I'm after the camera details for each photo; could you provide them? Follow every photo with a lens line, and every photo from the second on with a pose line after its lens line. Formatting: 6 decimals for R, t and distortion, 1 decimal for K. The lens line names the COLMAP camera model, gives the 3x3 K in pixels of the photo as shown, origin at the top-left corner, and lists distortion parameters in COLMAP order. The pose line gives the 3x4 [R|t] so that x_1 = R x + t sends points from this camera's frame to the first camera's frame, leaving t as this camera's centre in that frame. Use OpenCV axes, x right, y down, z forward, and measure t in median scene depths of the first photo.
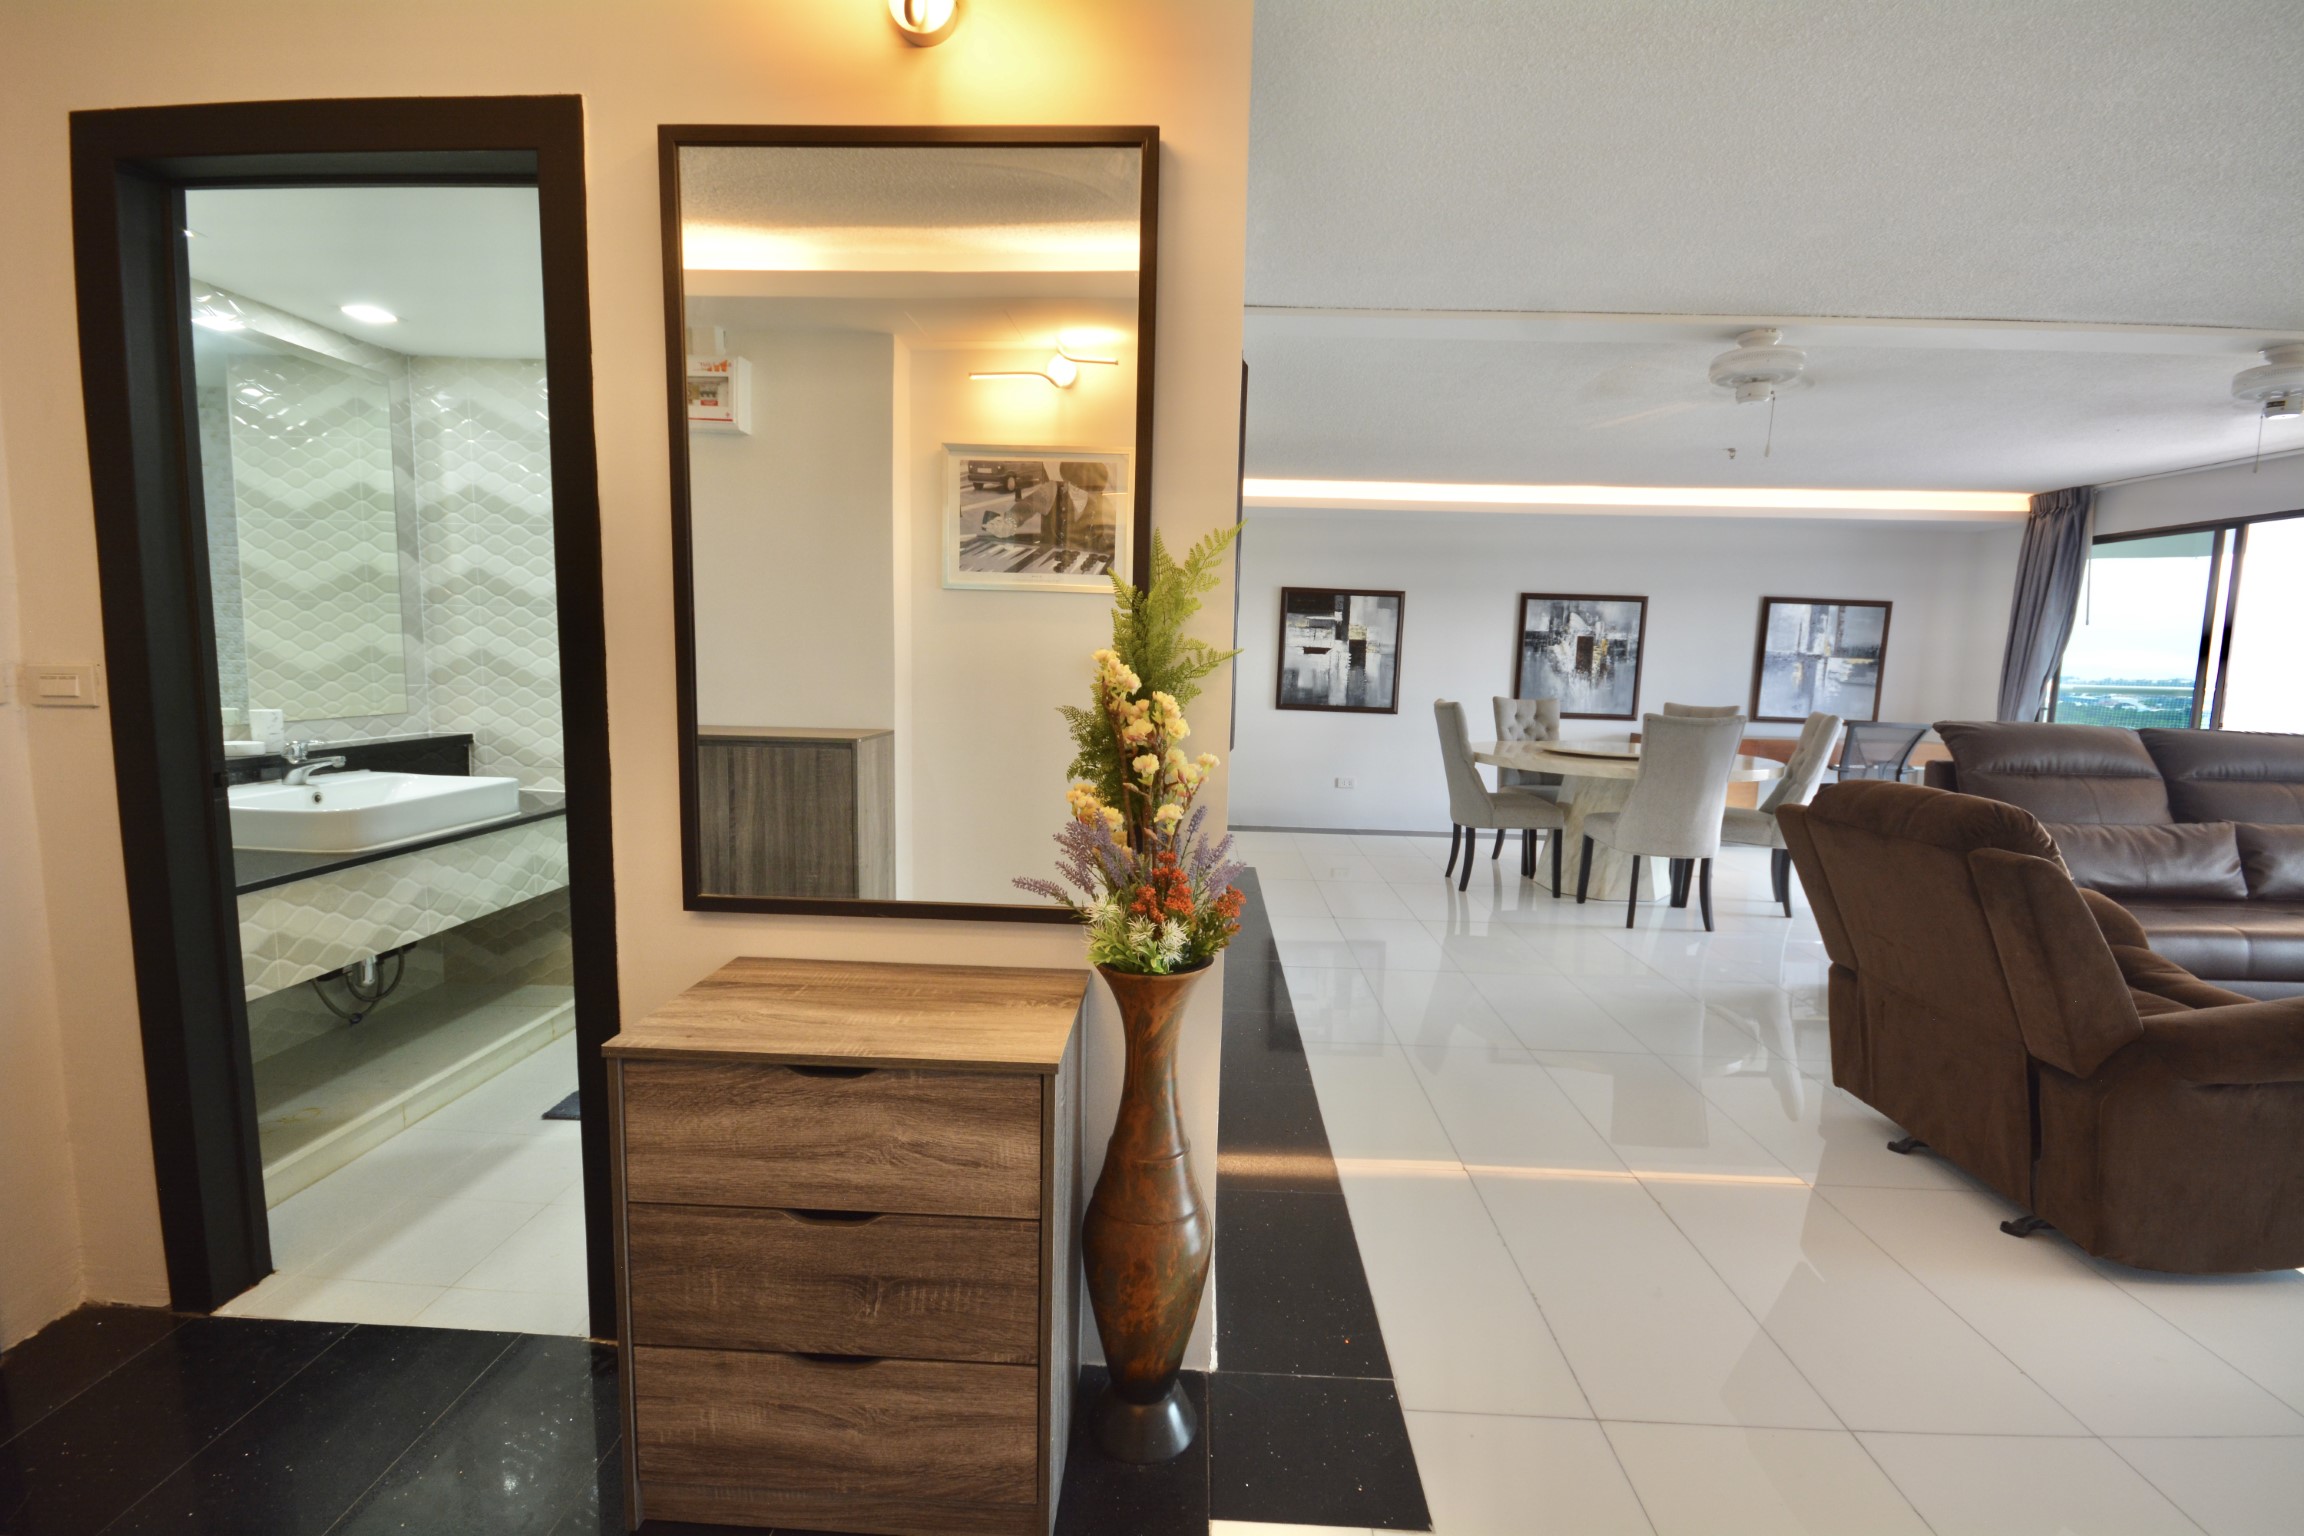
lens RADIAL K [[1009.0, 0, 1162.2], [0, 1009.0, 773.6], [0, 0, 1]] dist [0.016688, -0.017395]
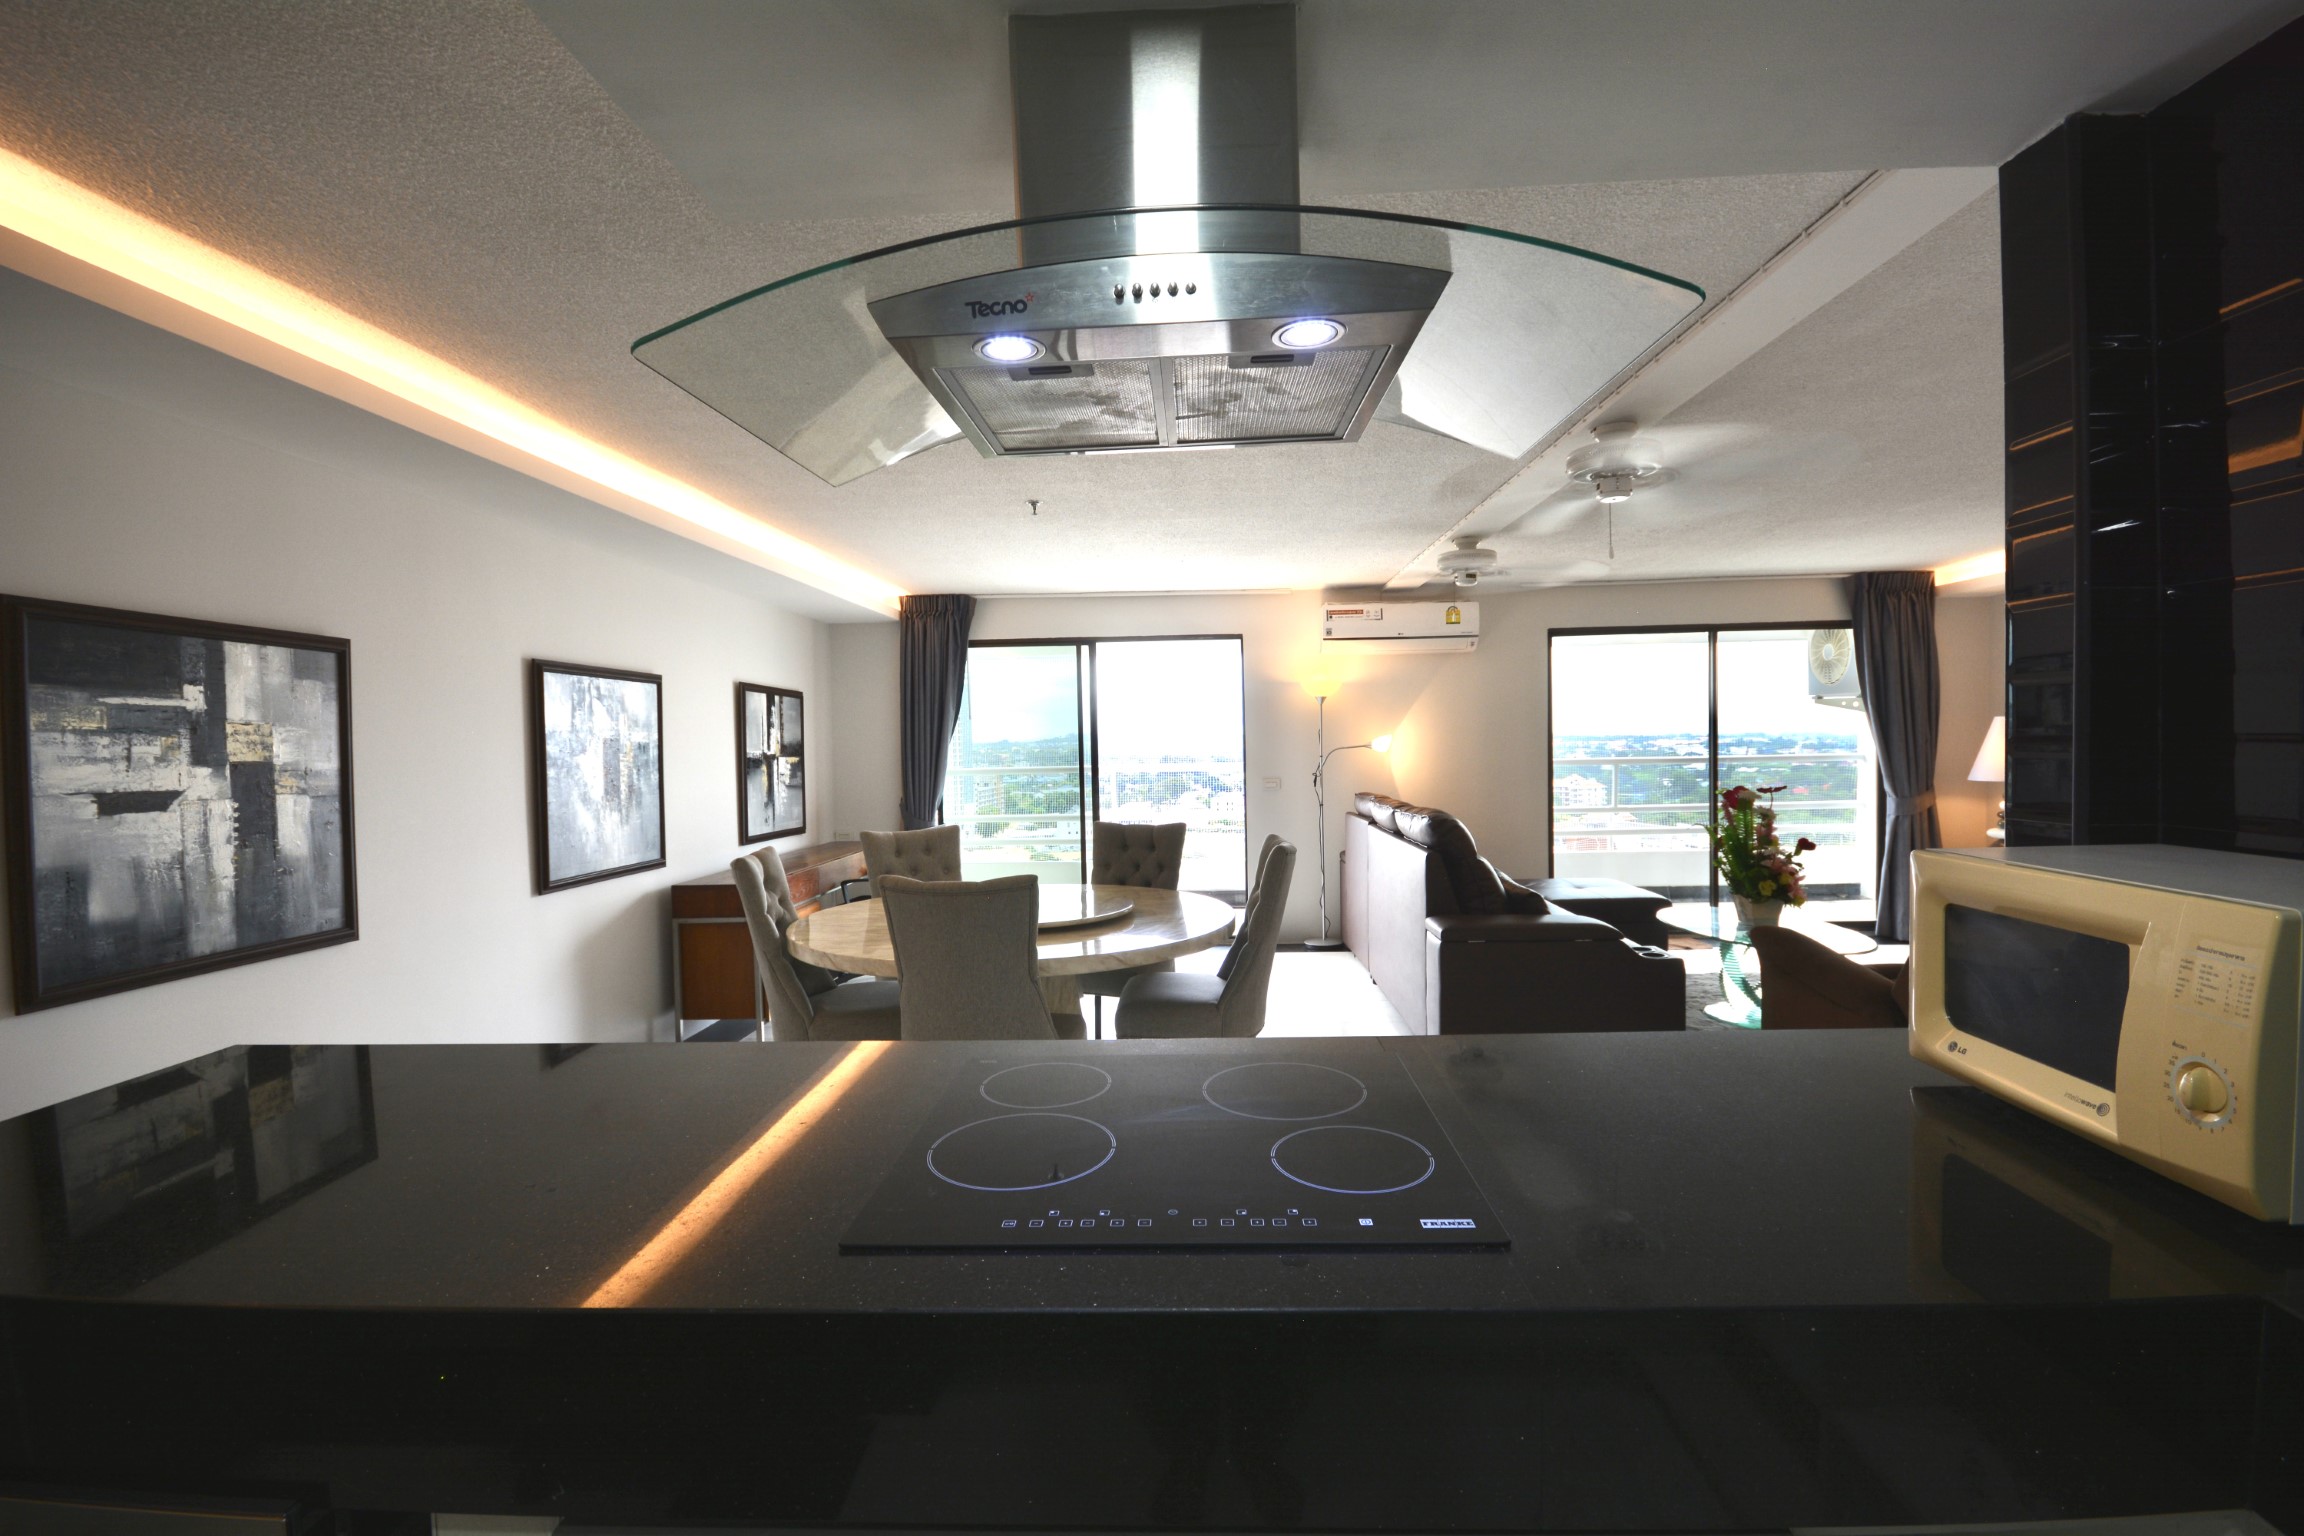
lens RADIAL K [[1009.0, 0, 1162.2], [0, 1009.0, 773.6], [0, 0, 1]] dist [0.016688, -0.017395]
pose [[0.007832, -0.058953, 0.998230, -0.167617], [0.134626, 0.989235, 0.057366, -0.105492], [-0.990865, 0.133939, 0.015685, 0.671797]]
